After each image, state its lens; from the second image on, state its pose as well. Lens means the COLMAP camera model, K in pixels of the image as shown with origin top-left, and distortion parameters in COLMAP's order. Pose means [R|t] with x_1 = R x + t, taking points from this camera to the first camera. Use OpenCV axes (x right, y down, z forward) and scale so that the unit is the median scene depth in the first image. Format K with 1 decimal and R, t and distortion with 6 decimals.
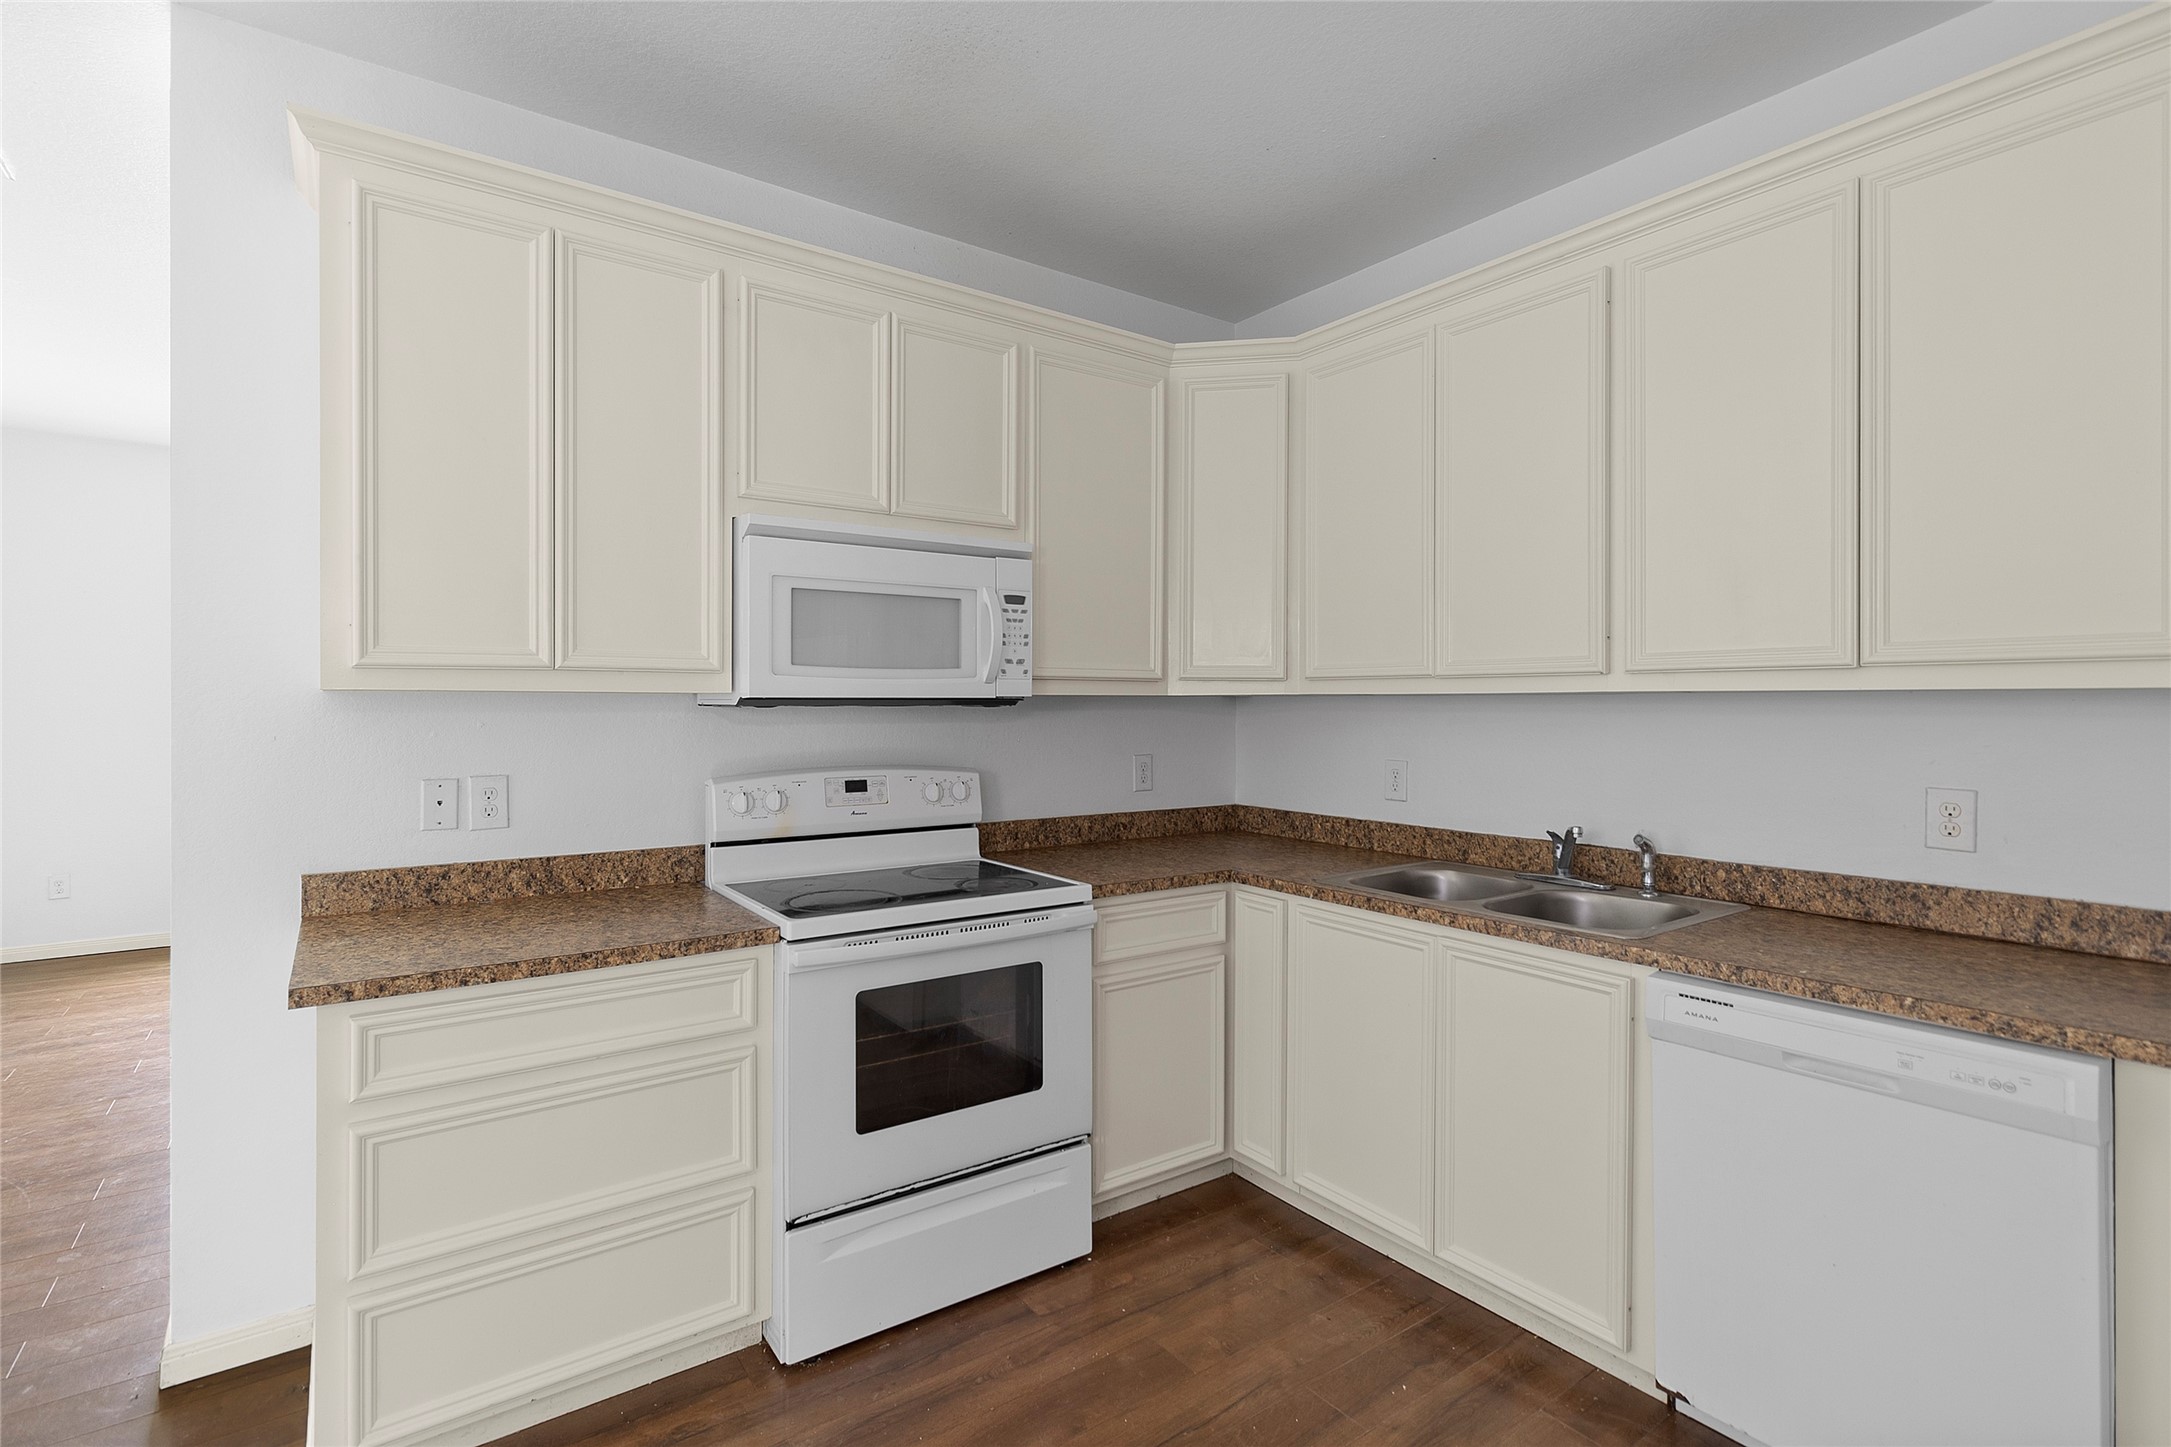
lens RADIAL K [[1017.5, 0, 1078.6], [0, 1017.5, 701.3], [0, 0, 1]] dist [0.000197, -0.000434]
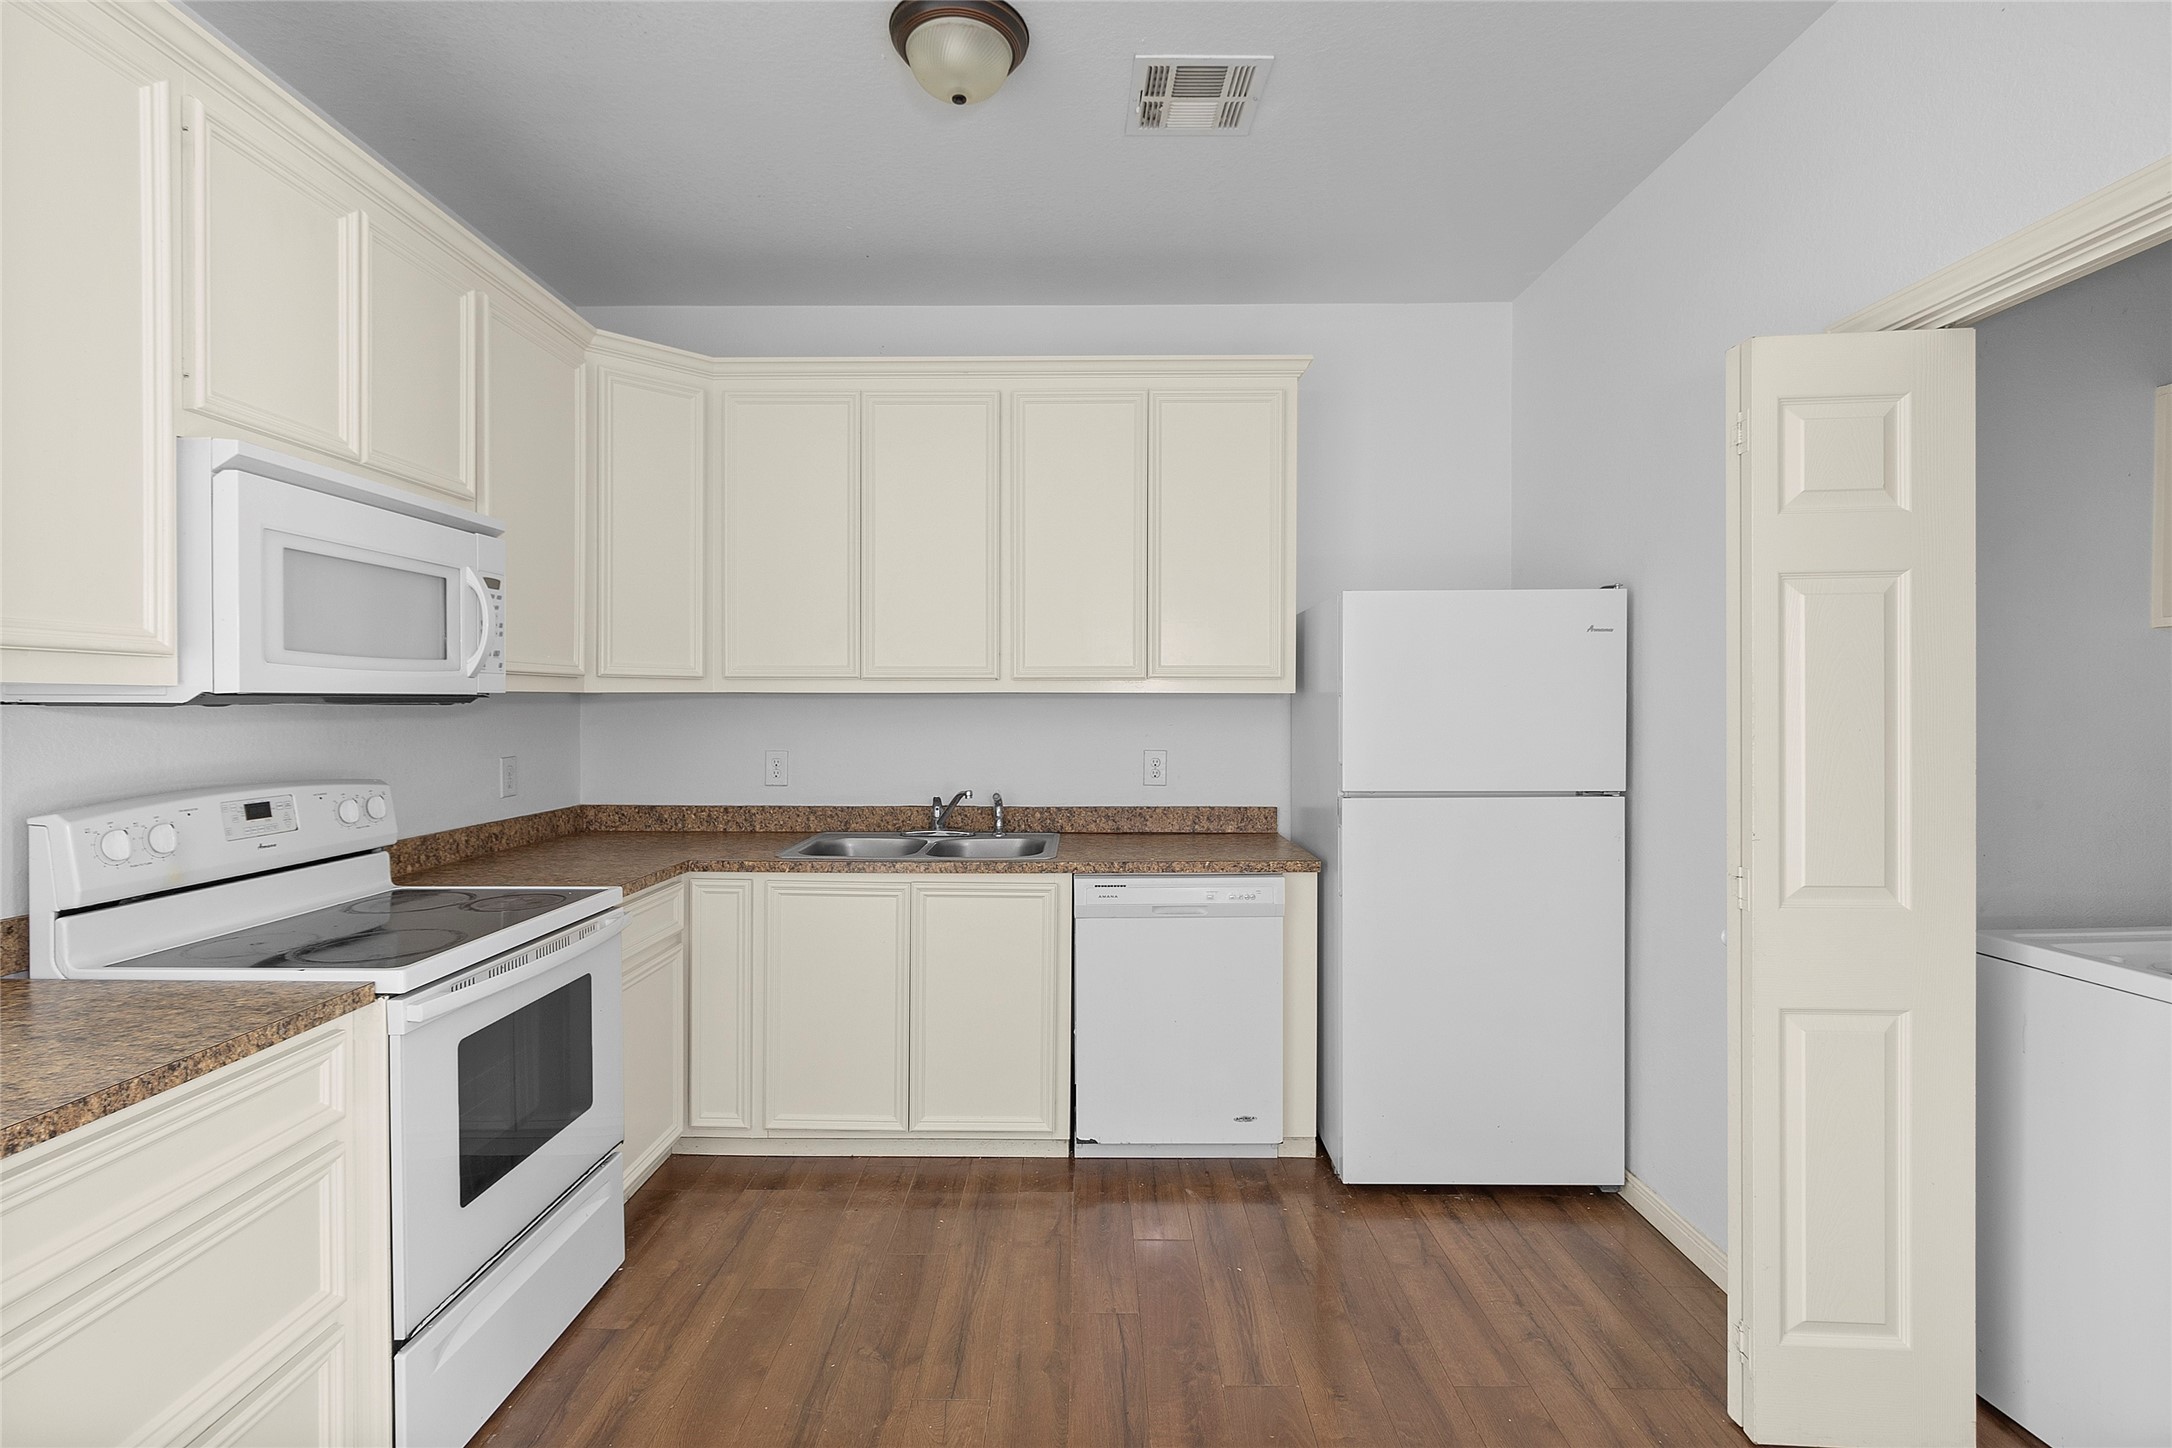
lens RADIAL K [[1018.0, 0, 1079.1], [0, 1018.0, 701.8], [0, 0, 1]] dist [0.000197, -0.000434]
pose [[0.587308, -0.001303, 0.809362, -0.493374], [-0.002598, 0.999991, 0.003496, -0.001457], [-0.809359, -0.004156, 0.587299, 0.069255]]
